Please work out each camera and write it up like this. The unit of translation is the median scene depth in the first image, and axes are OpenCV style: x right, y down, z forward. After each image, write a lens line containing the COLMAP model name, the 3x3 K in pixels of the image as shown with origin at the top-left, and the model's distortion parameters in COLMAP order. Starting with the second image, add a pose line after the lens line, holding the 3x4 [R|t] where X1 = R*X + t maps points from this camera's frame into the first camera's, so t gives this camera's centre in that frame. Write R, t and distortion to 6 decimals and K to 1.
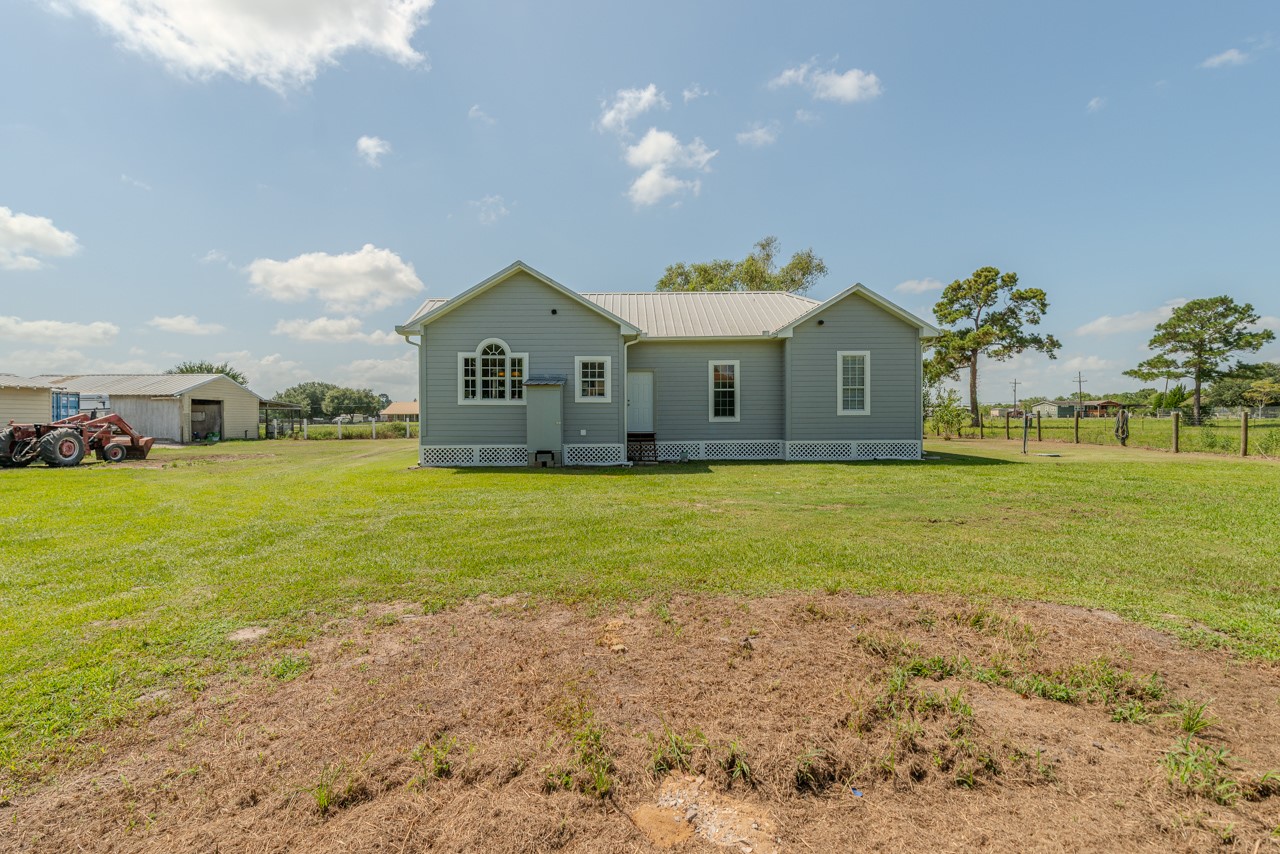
lens RADIAL K [[552.5, 0, 640.0], [0, 552.5, 427.0], [0, 0, 1]] dist [0.002361, 0.000173]
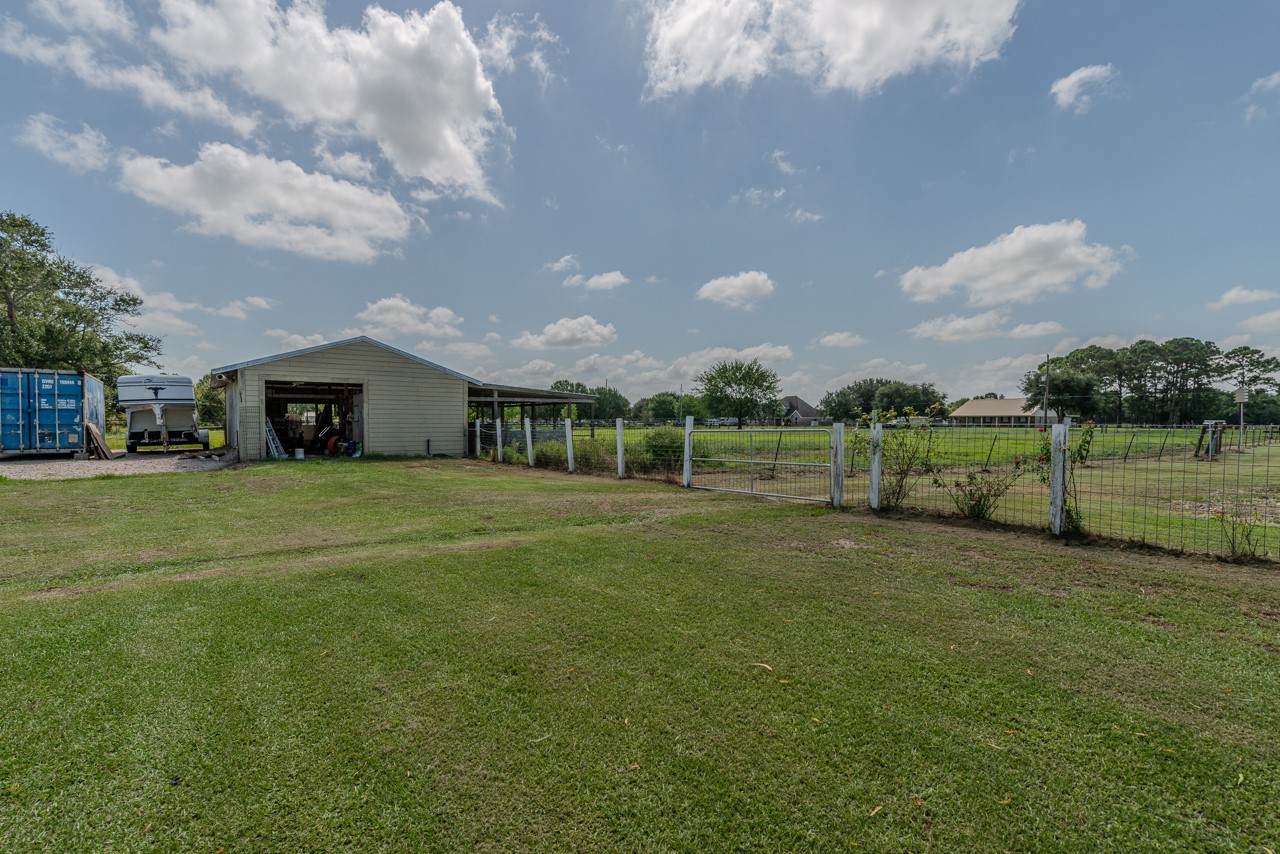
lens RADIAL K [[574.0, 0, 636.0], [0, 574.0, 441.7], [0, 0, 1]] dist [-0.000930, 0.000007]
pose [[0.492522, 0.037505, -0.869491, -0.117638], [-0.024803, 0.999270, 0.029053, -0.012650], [0.869946, 0.007256, 0.493093, 0.802503]]
